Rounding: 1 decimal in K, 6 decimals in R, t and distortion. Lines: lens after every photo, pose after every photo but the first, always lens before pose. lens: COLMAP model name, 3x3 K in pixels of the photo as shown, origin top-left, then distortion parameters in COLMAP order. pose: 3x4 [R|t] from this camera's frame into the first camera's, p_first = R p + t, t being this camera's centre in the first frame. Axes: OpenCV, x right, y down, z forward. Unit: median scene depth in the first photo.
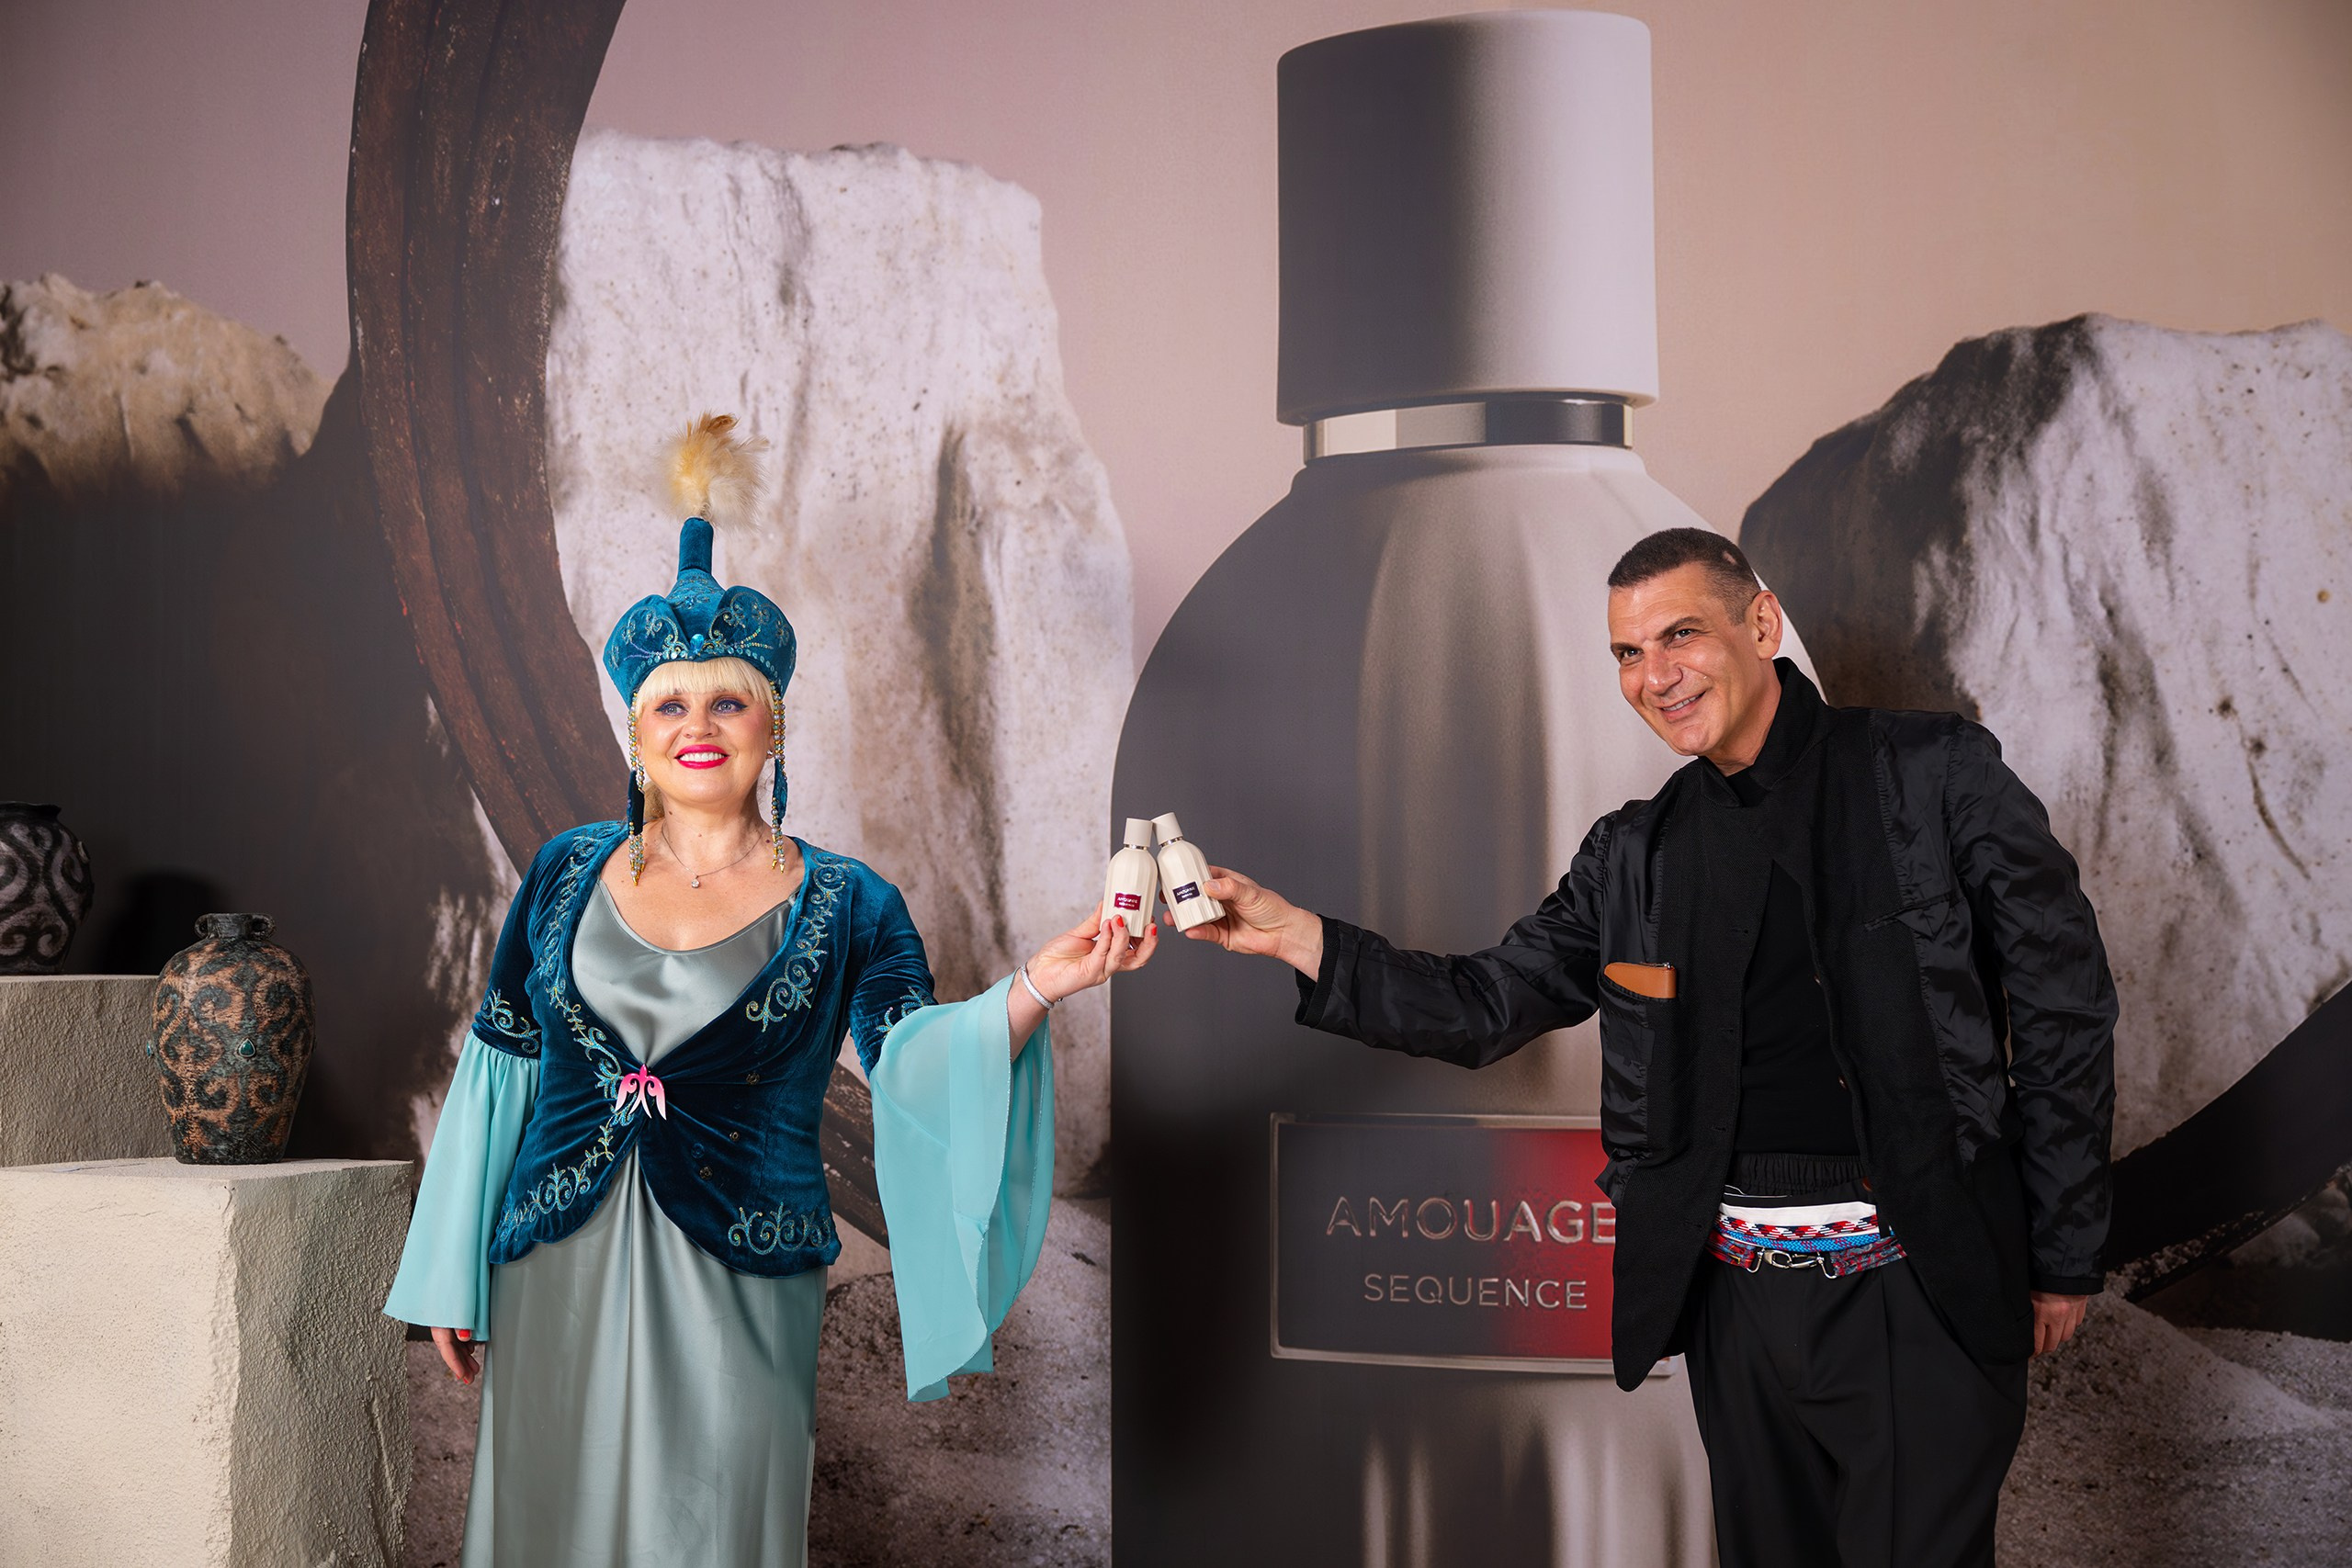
lens RADIAL K [[2754.4, 0, 1163.1], [0, 2754.4, 783.2], [0, 0, 1]] dist [0.000999, 0.002883]
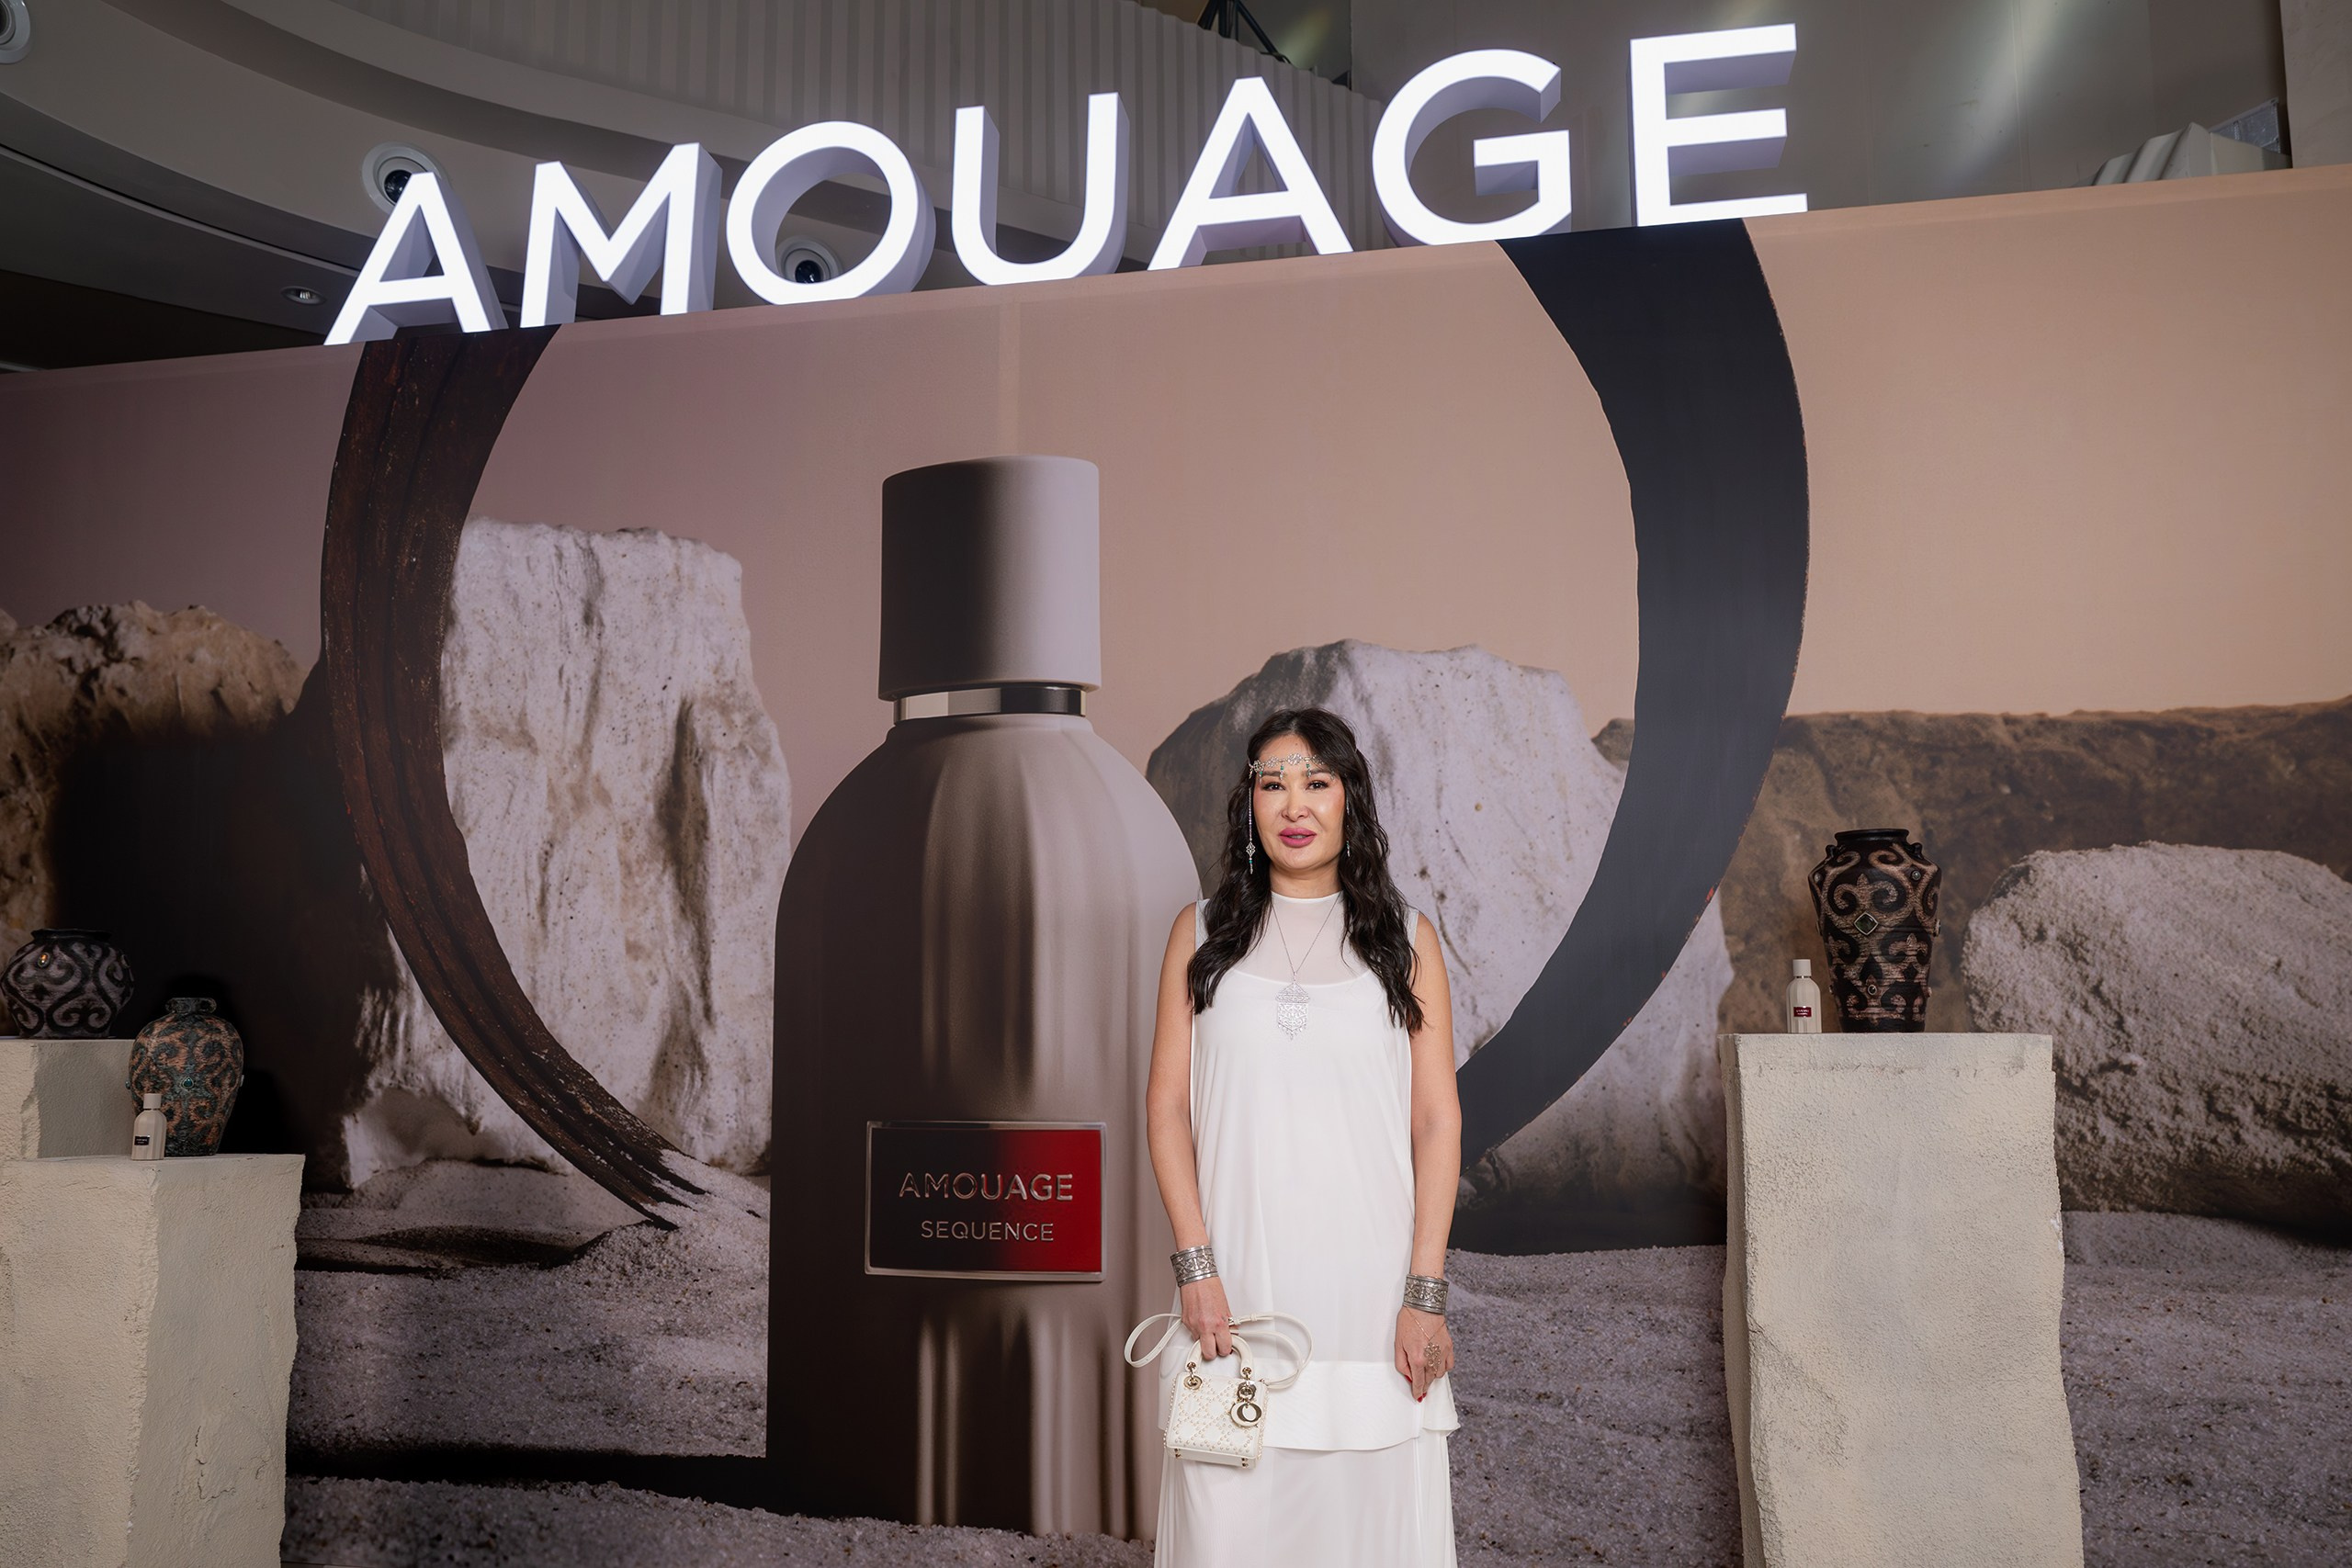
lens RADIAL K [[1711.2, 0, 1173.1], [0, 1711.2, 833.9], [0, 0, 1]] dist [-0.001758, 0.010442]
pose [[0.997582, 0.005019, 0.069321, 0.143459], [-0.001080, 0.998389, -0.056735, 0.007173], [-0.069494, 0.056523, 0.995980, -0.026480]]
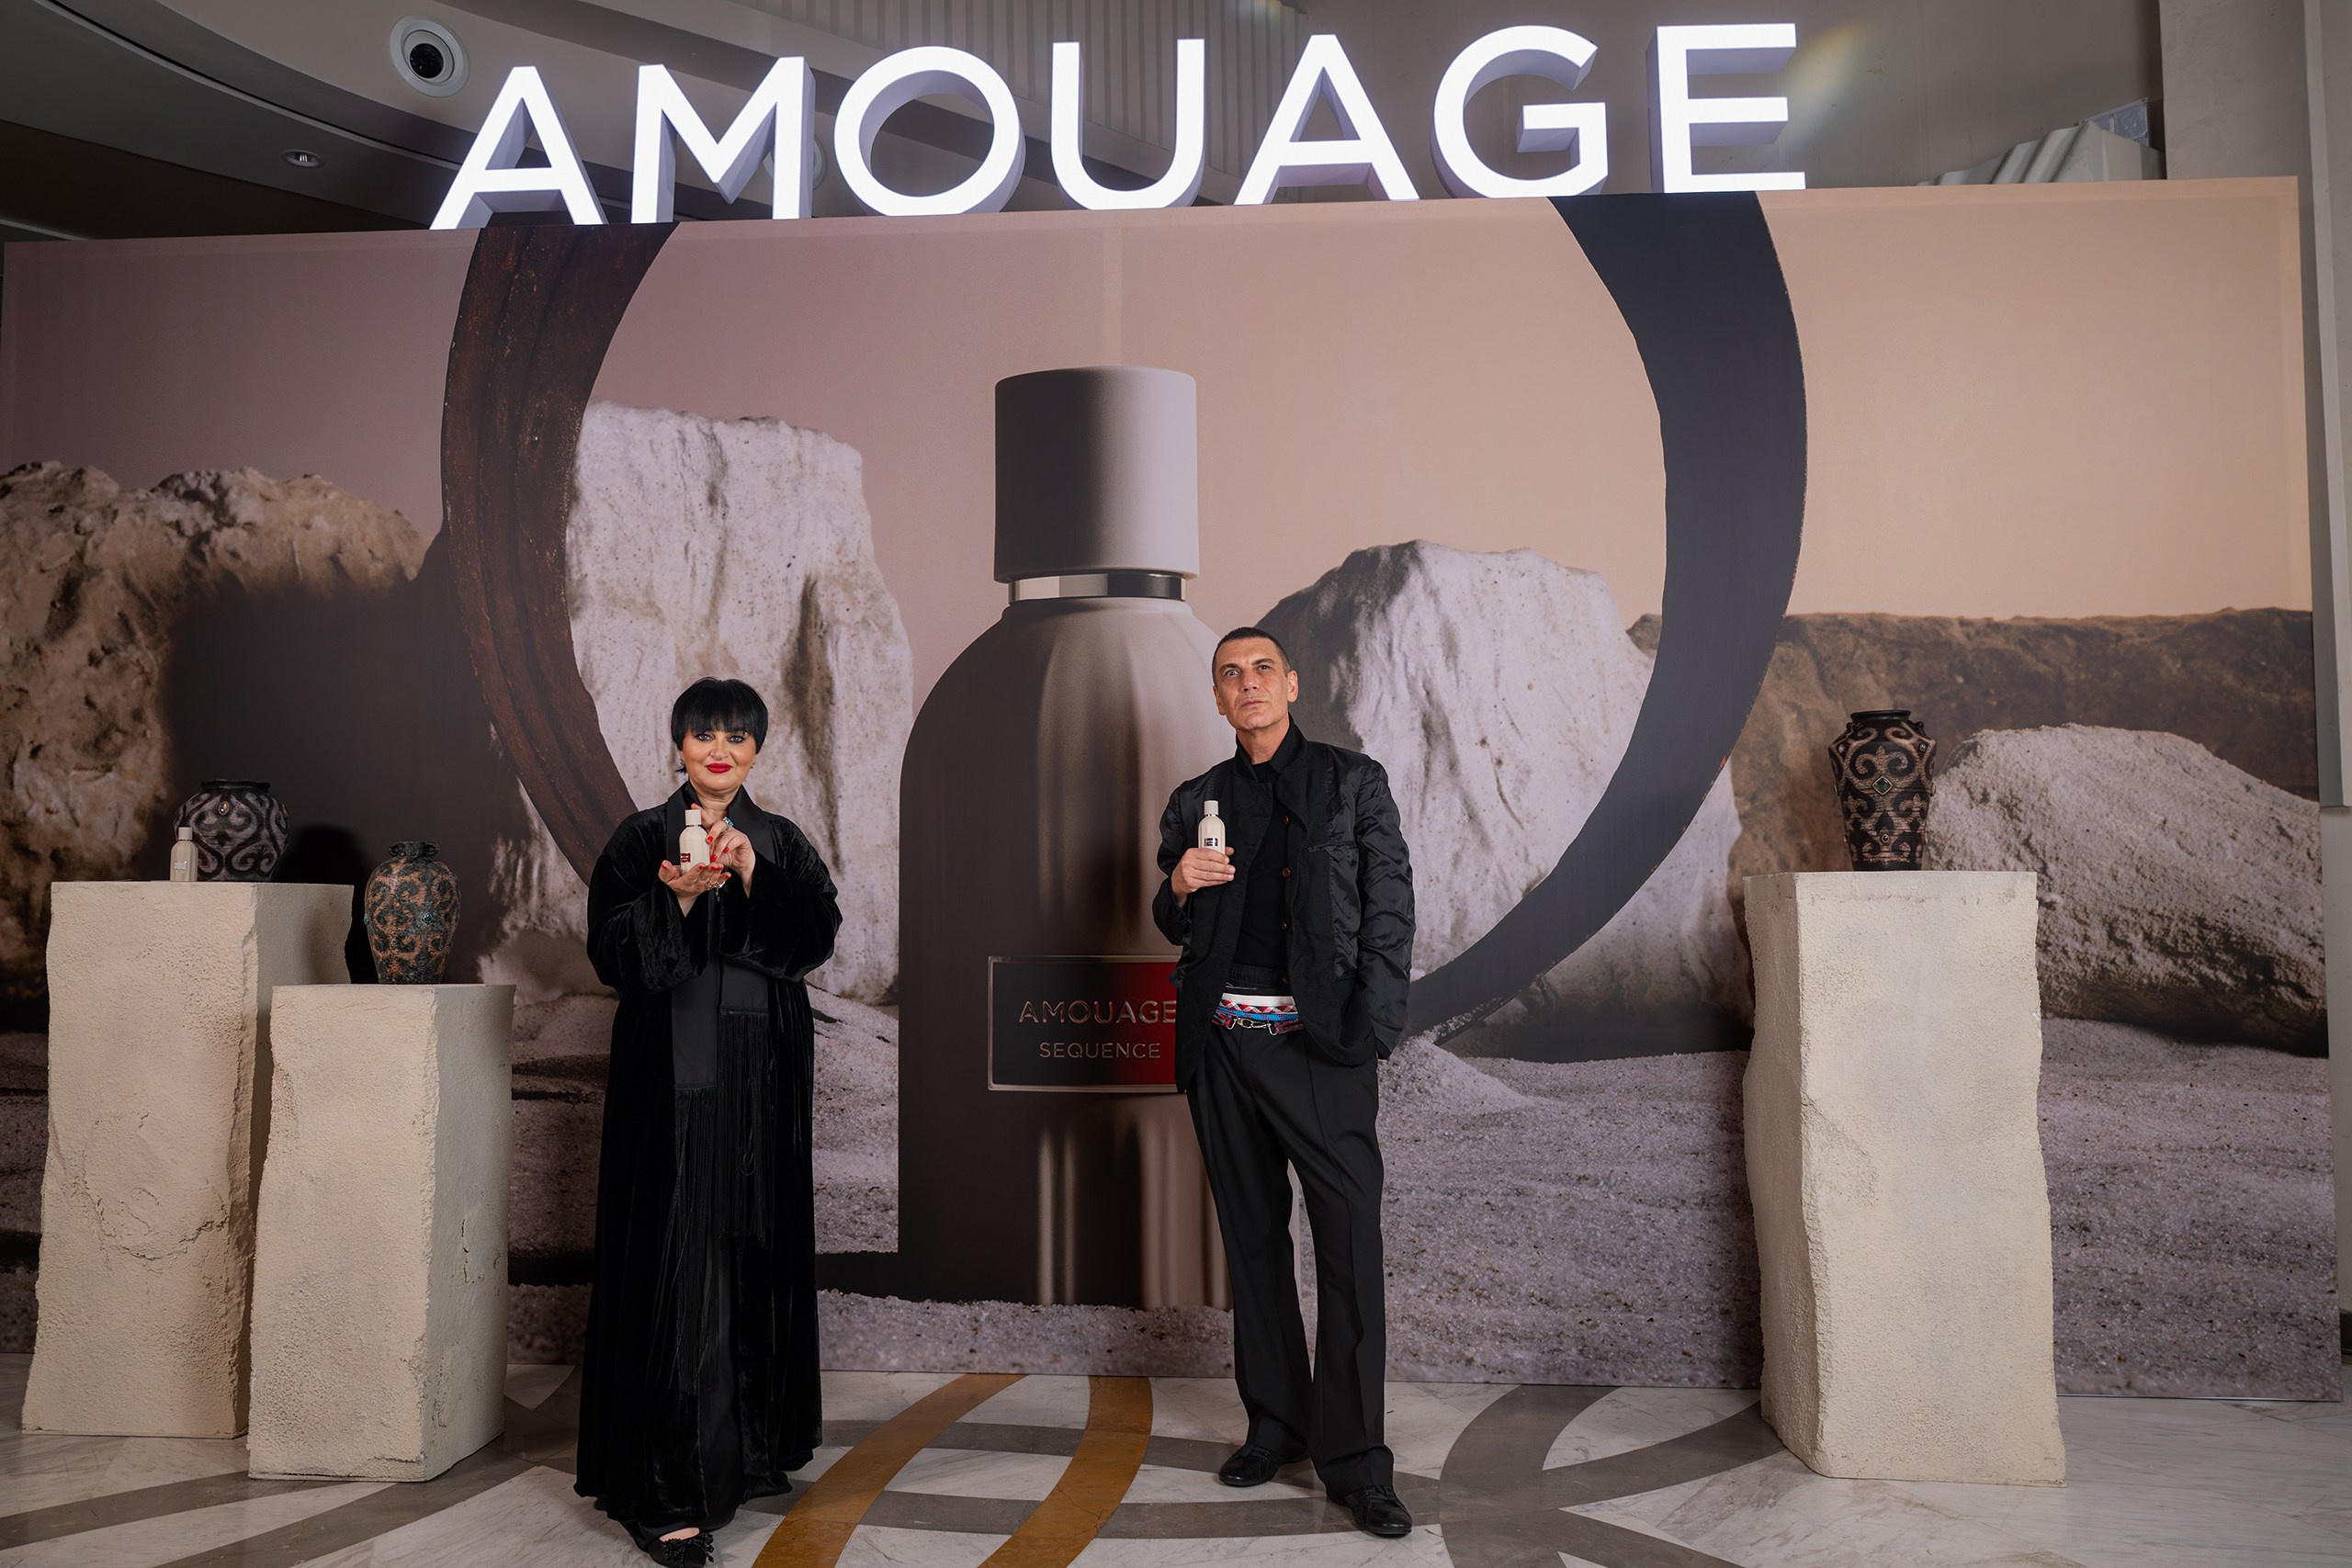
lens RADIAL K [[1792.1, 0, 1098.1], [0, 1792.1, 776.0], [0, 0, 1]] dist [-0.006392, 0.009904]
pose [[0.980870, 0.011869, 0.194300, -0.118933], [-0.008376, 0.999788, -0.018785, 0.020586], [-0.194482, 0.016798, 0.980762, -0.180644]]
